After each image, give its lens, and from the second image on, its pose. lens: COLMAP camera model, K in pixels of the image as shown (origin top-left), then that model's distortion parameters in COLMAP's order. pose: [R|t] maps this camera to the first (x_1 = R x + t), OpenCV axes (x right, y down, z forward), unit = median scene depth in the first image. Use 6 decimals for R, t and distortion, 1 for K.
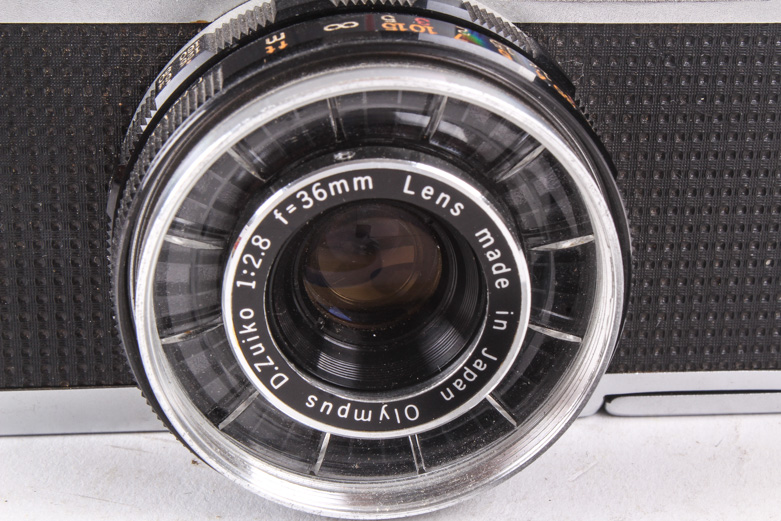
lens RADIAL K [[1737.8, 0, 393.6], [0, 1737.8, 261.0], [0, 0, 1]] dist [0.081460, 0.000000]
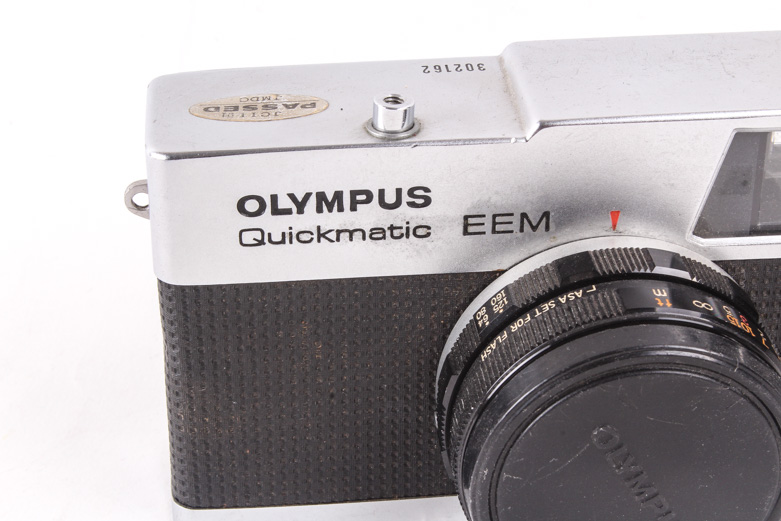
lens RADIAL K [[1737.8, 0, 390.3], [0, 1737.8, 261.8], [0, 0, 1]] dist [0.081460, 0.000000]
pose [[0.999500, -0.021363, -0.023328, -0.161871], [0.023564, 0.994850, 0.098578, -0.279720], [0.021102, -0.099078, 0.994856, -0.442963]]
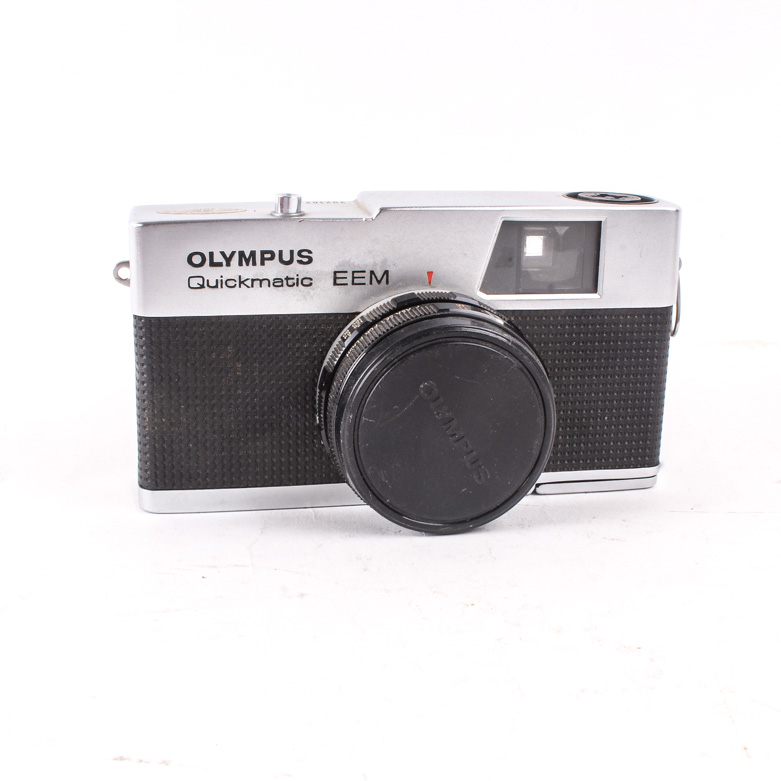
lens RADIAL K [[1175.8, 0, 389.5], [0, 1175.8, 390.7], [0, 0, 1]] dist [-0.115422, 0.000000]
pose [[0.996660, -0.030861, 0.075602, -0.180407], [0.041466, 0.988854, -0.142997, 0.177352], [-0.070346, 0.145654, 0.986831, -0.477600]]
